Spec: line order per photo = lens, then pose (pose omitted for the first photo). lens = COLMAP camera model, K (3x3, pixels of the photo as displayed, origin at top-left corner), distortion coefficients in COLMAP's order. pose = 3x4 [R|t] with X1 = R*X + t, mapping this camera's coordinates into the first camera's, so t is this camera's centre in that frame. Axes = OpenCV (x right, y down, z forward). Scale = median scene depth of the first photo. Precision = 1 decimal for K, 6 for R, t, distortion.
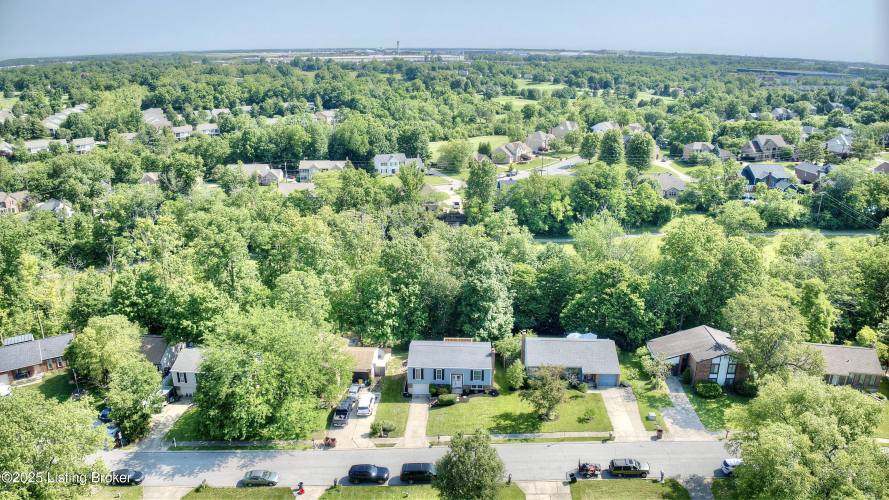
lens RADIAL K [[627.0, 0, 443.5], [0, 627.0, 245.6], [0, 0, 1]] dist [-0.100709, -0.016059]
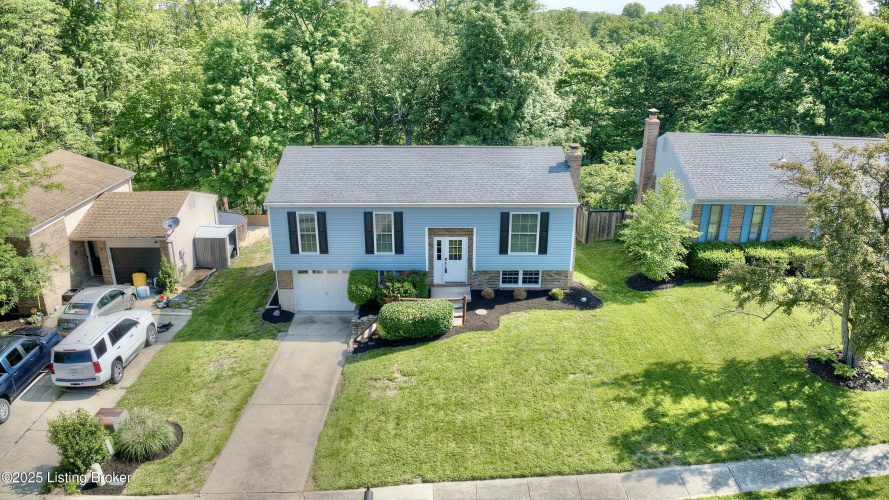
lens RADIAL K [[627.0, 0, 443.4], [0, 627.0, 250.0], [0, 0, 1]] dist [-0.100709, -0.016059]
pose [[0.998884, -0.018940, 0.043268, 0.006823], [0.016650, 0.998472, 0.052693, 0.201509], [-0.044199, -0.051913, 0.997673, 0.732719]]
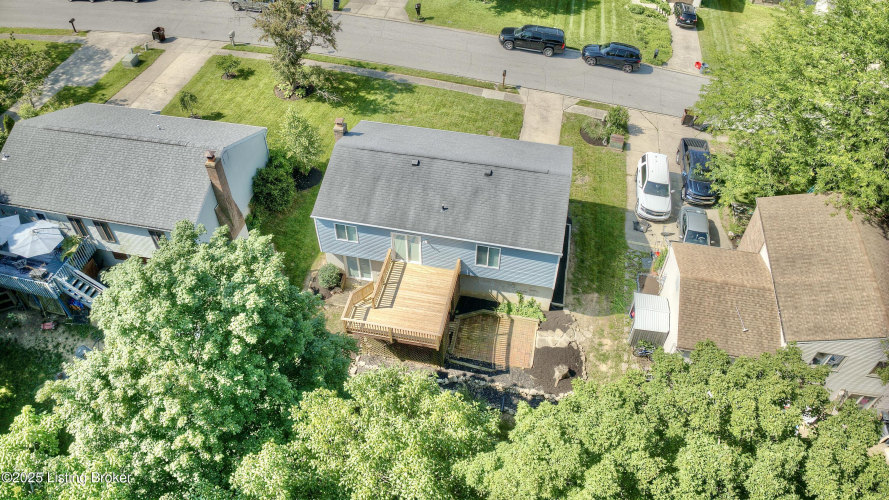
lens RADIAL K [[627.0, 0, 443.8], [0, 627.0, 248.7], [0, 0, 1]] dist [-0.100709, -0.016059]
pose [[-0.987649, -0.116041, 0.105278, -0.028233], [0.042138, 0.450444, 0.891810, -0.123599], [-0.150909, 0.885231, -0.439991, 1.243471]]
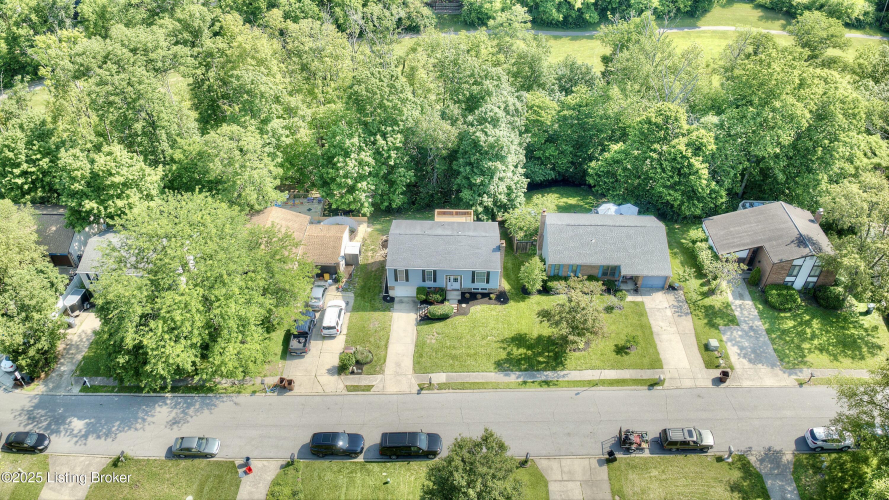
lens RADIAL K [[627.0, 0, 442.1], [0, 627.0, 252.3], [0, 0, 1]] dist [-0.100709, -0.016059]
pose [[0.999894, -0.009626, 0.010914, 0.000156], [0.004810, 0.926425, 0.376449, -0.102260], [-0.013735, -0.376357, 0.926373, 0.321284]]
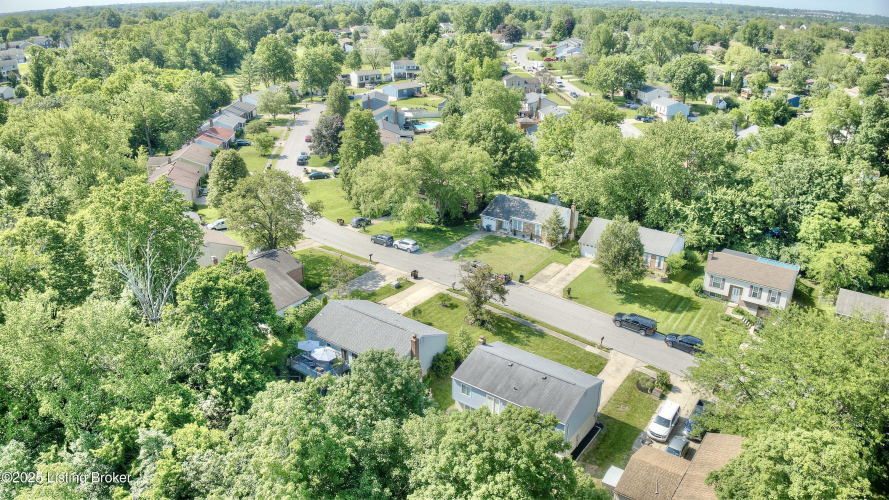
lens RADIAL K [[627.0, 0, 445.5], [0, 627.0, 248.0], [0, 0, 1]] dist [-0.100709, -0.016059]
pose [[-0.830468, -0.214140, 0.514264, -0.231429], [0.164103, 0.788158, 0.593193, -0.342958], [-0.532347, 0.577020, -0.619399, 1.430625]]
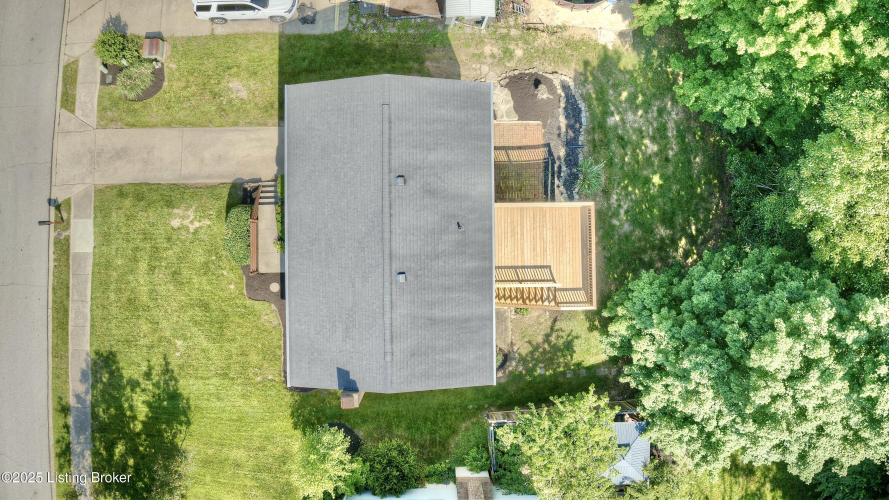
lens RADIAL K [[627.0, 0, 445.7], [0, 627.0, 248.6], [0, 0, 1]] dist [-0.100709, -0.016059]
pose [[0.057869, 0.998322, 0.002234, 0.018318], [-0.315456, 0.016163, 0.948803, -0.092805], [0.947174, -0.055611, 0.315862, 0.981595]]
